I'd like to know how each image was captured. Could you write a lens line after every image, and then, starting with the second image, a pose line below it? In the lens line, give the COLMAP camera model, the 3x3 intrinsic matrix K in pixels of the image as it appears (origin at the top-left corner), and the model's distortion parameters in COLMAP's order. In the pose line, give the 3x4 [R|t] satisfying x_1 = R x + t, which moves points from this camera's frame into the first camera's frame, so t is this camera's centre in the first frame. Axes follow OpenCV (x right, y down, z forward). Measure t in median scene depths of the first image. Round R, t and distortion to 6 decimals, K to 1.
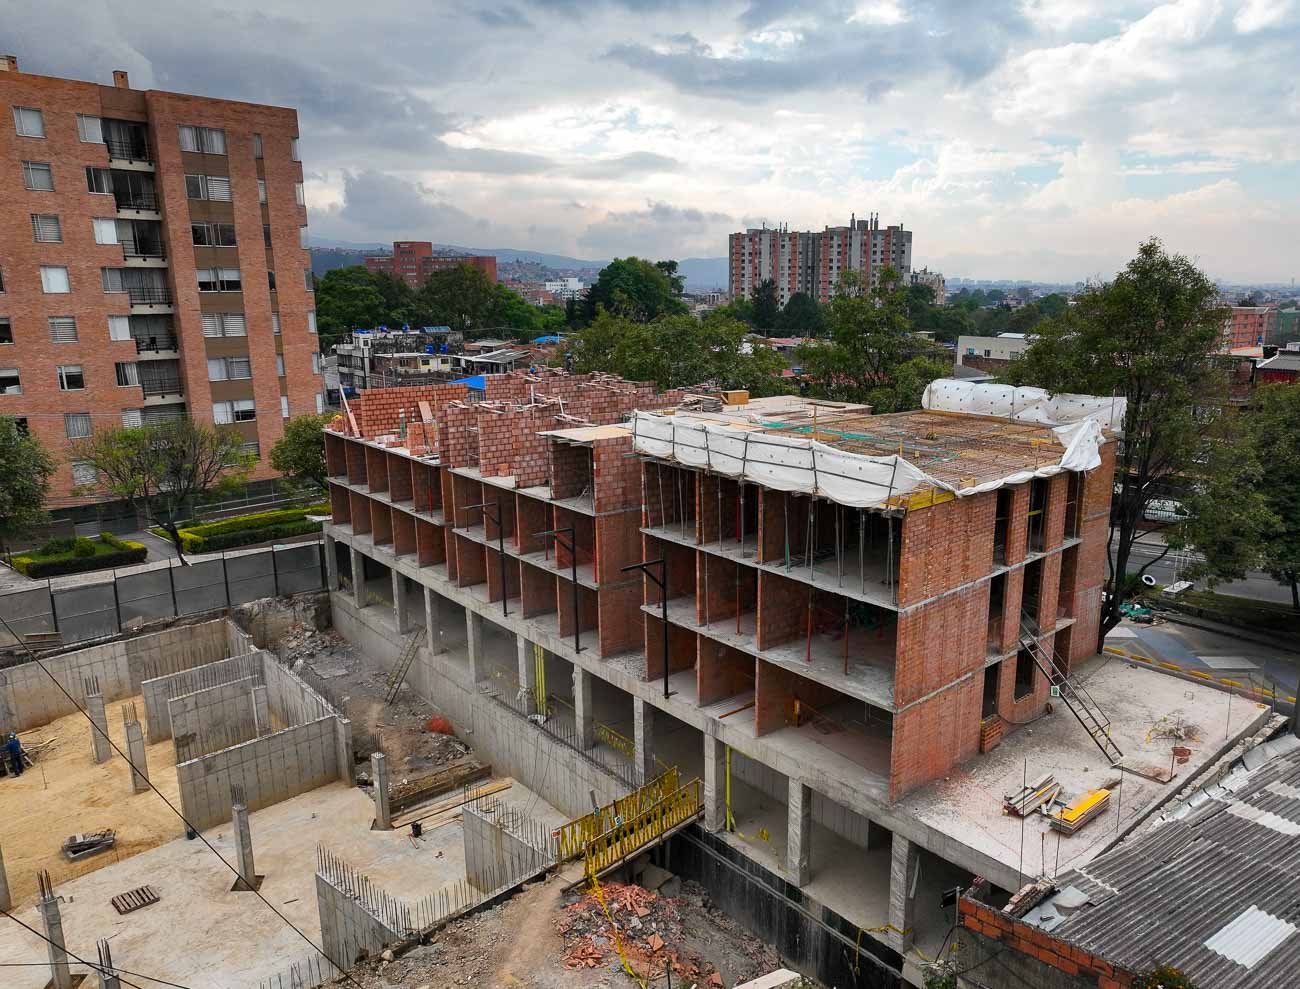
lens RADIAL K [[1000.9, 0, 714.5], [0, 1000.9, 536.9], [0, 0, 1]] dist [-0.001003, 0.014117]
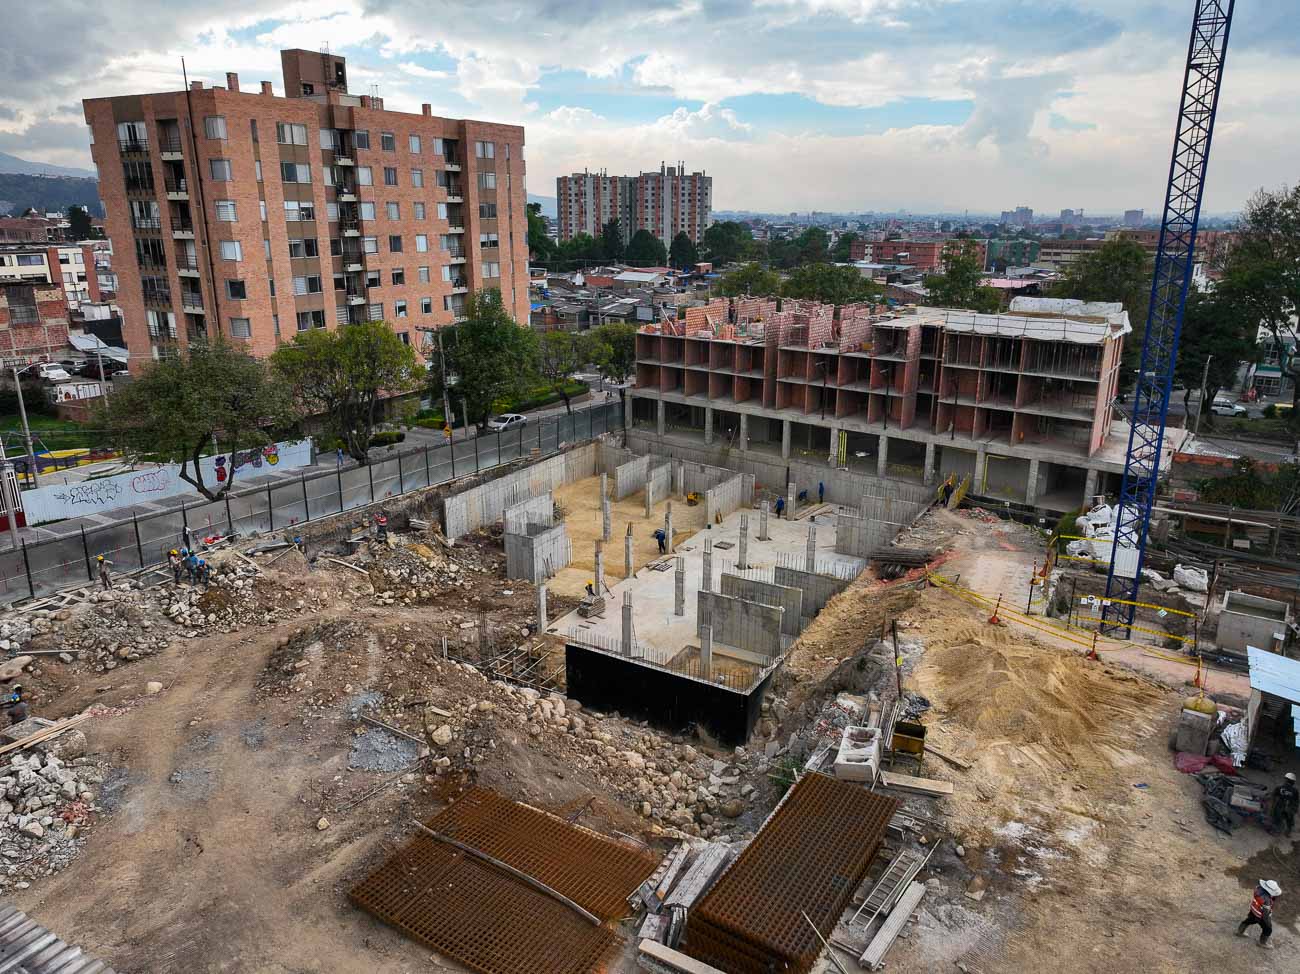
lens RADIAL K [[911.3, 0, 652.2], [0, 911.3, 480.4], [0, 0, 1]] dist [-0.002016, 0.014615]
pose [[0.980470, -0.054205, 0.189052, -0.542770], [0.047114, 0.998014, 0.041809, 0.065864], [-0.190943, -0.032086, 0.981077, -0.438352]]
